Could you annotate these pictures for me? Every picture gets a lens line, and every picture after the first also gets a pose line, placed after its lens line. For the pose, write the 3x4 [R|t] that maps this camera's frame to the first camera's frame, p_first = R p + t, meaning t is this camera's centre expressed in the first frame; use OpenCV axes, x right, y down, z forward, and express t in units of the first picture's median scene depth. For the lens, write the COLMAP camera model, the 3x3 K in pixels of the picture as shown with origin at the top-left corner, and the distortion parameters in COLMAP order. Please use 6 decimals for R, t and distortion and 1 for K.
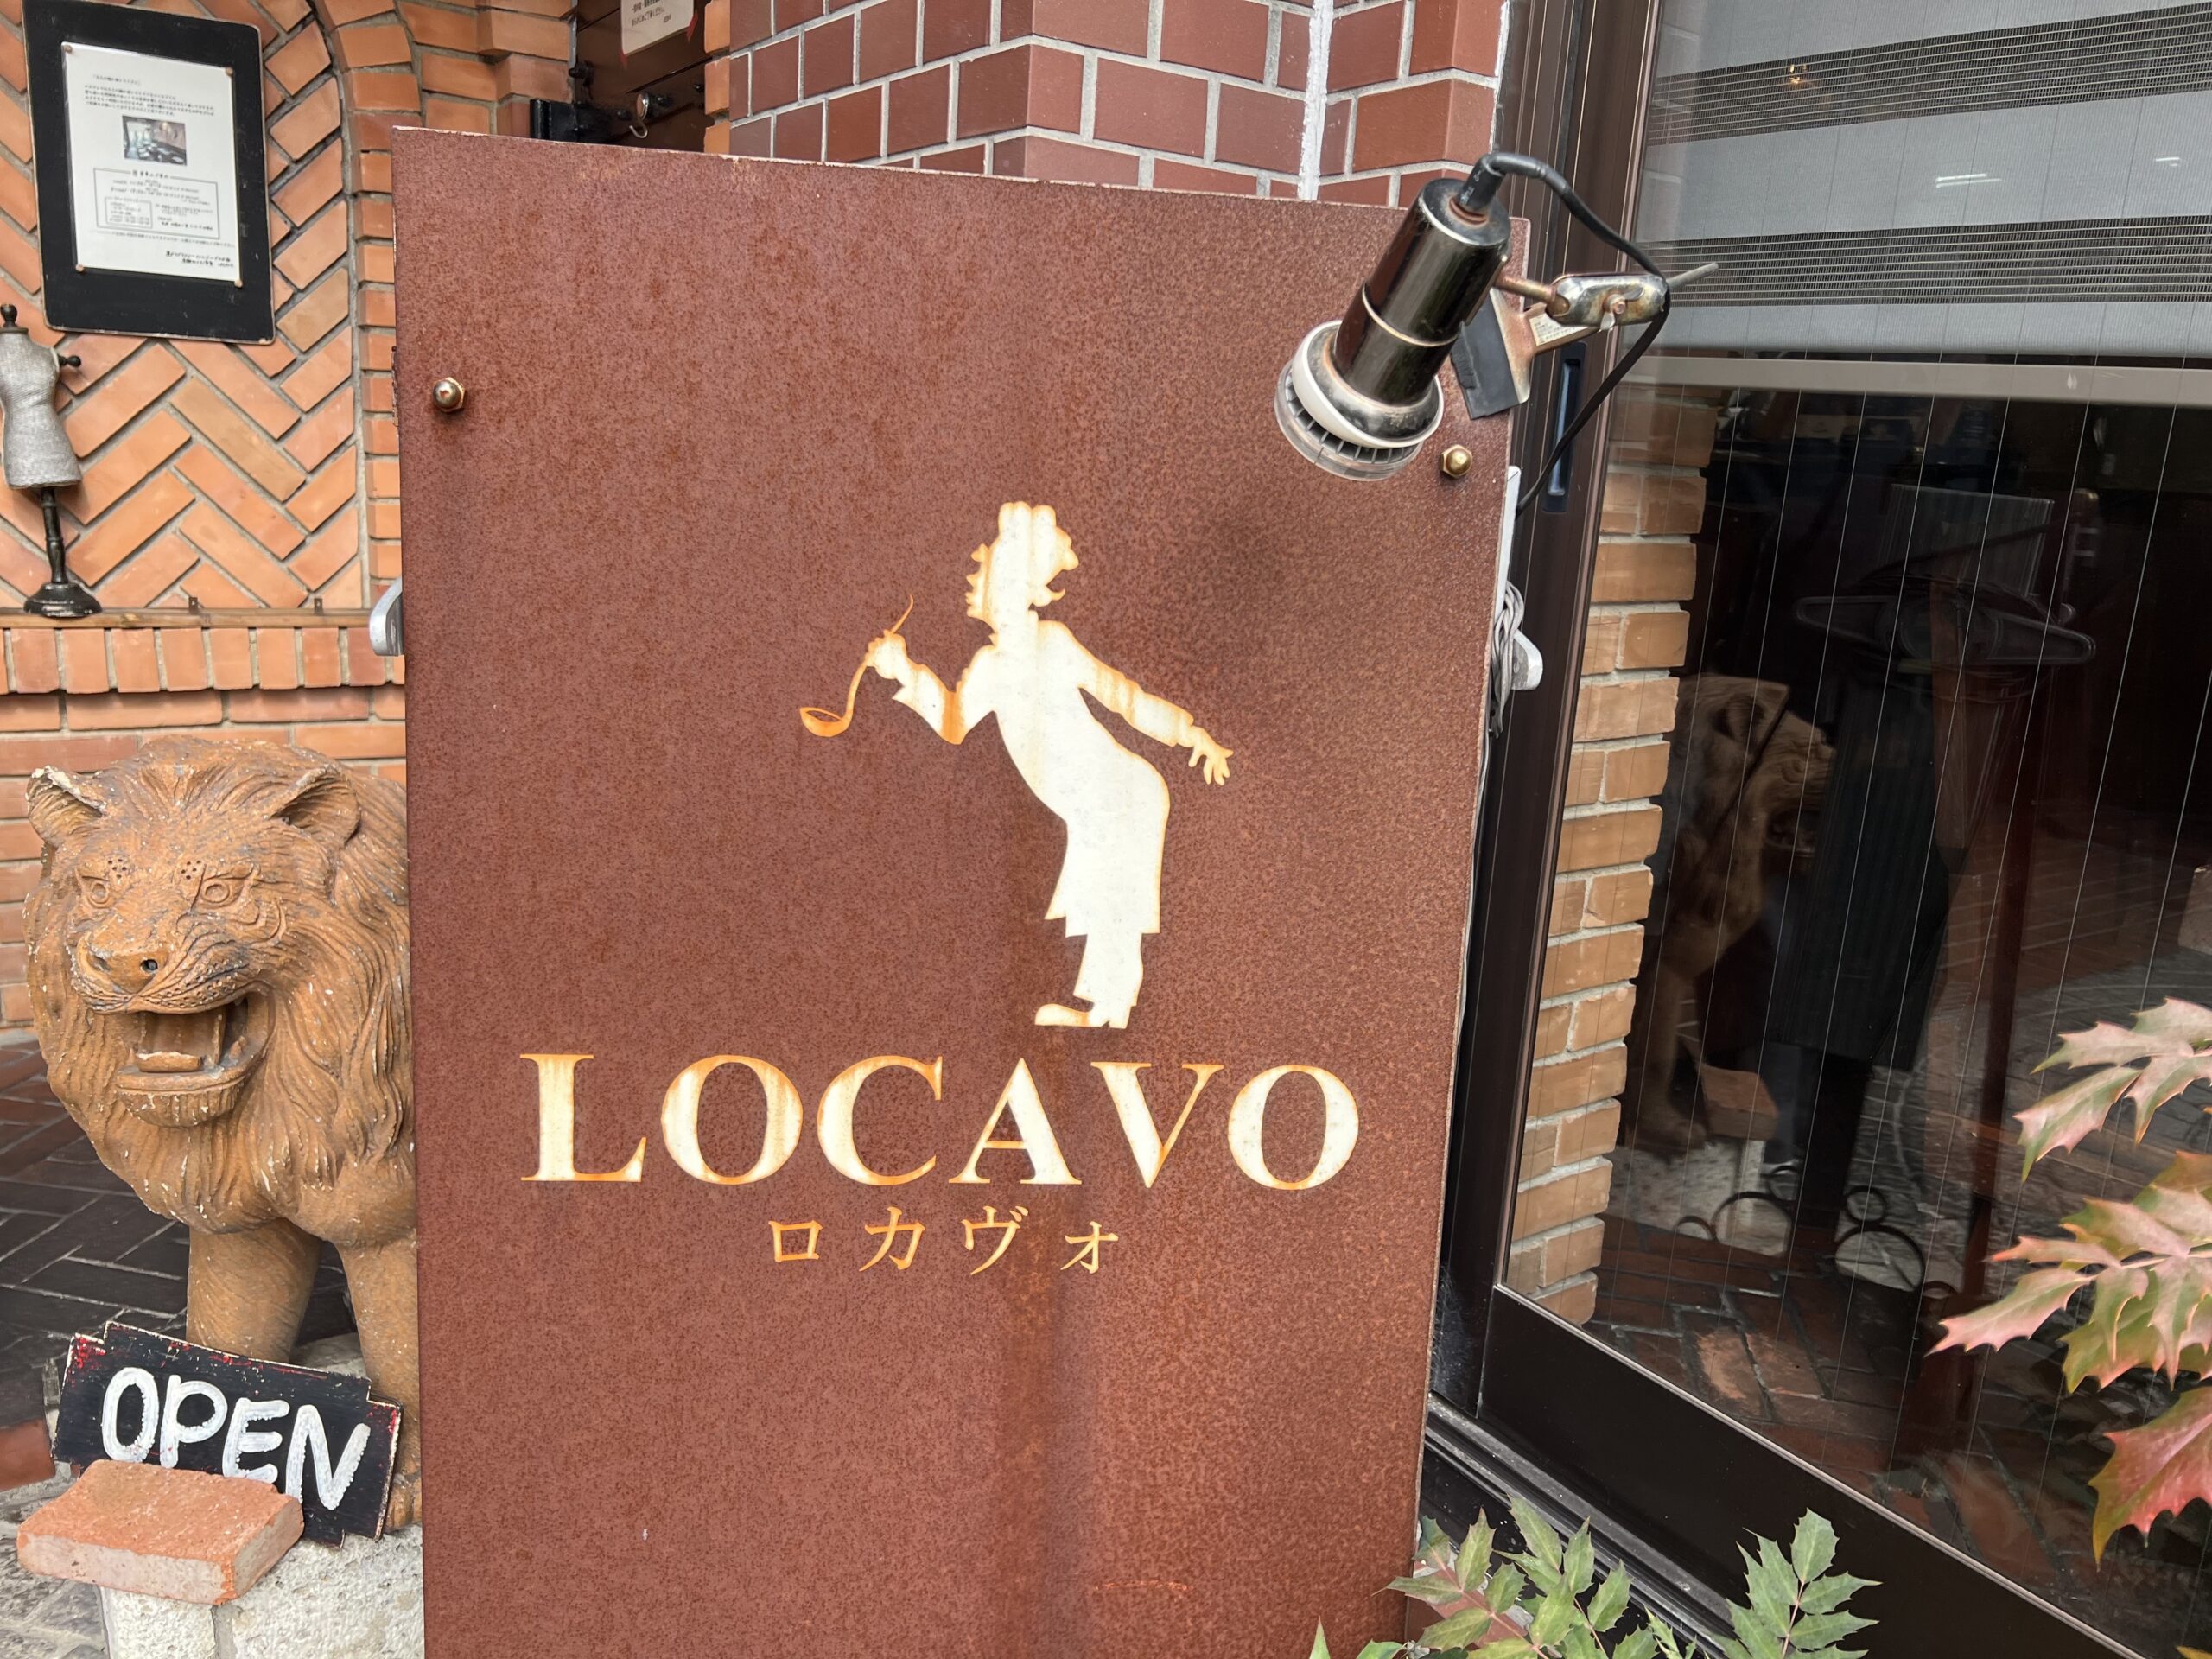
lens RADIAL K [[1720.9, 0, 1108.0], [0, 1720.9, 826.1], [0, 0, 1]] dist [0.037694, 0.002524]
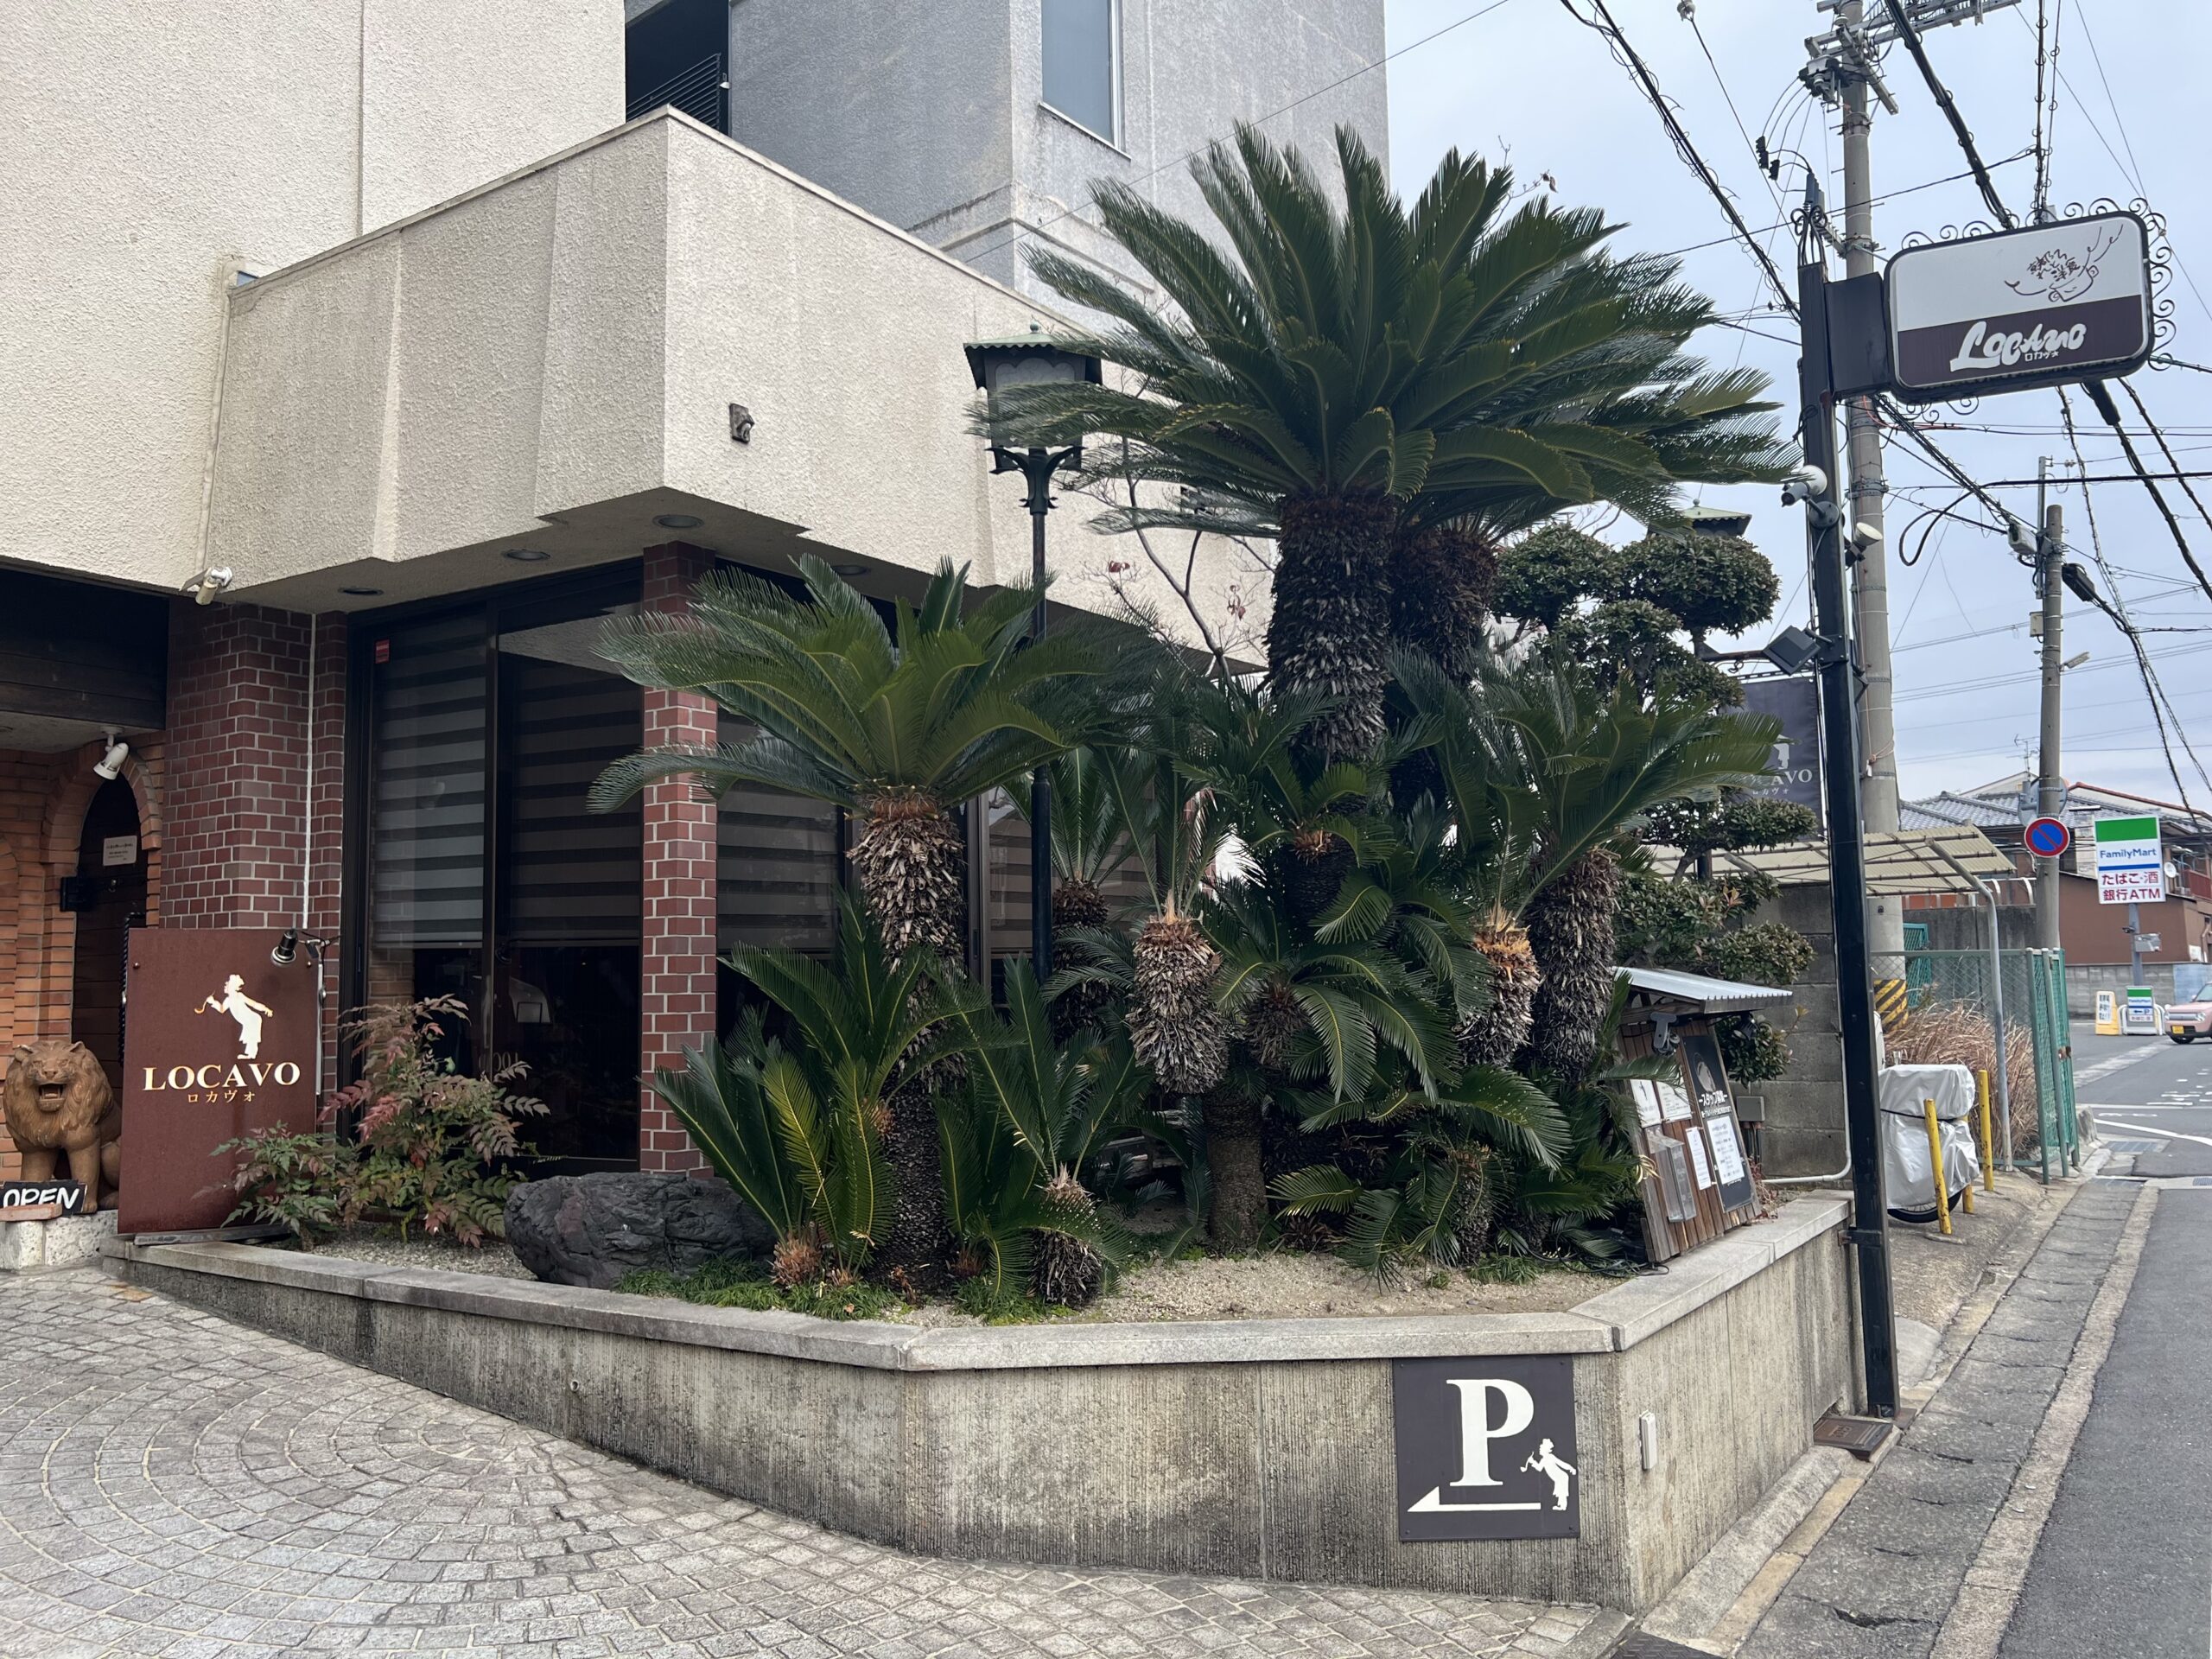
lens RADIAL K [[1720.9, 0, 1109.5], [0, 1720.9, 825.4], [0, 0, 1]] dist [0.037694, 0.002524]
pose [[0.928213, -0.041177, 0.369763, 0.577565], [0.152041, 0.949062, -0.275979, 1.491451], [-0.339564, 0.312387, 0.887193, -5.738097]]
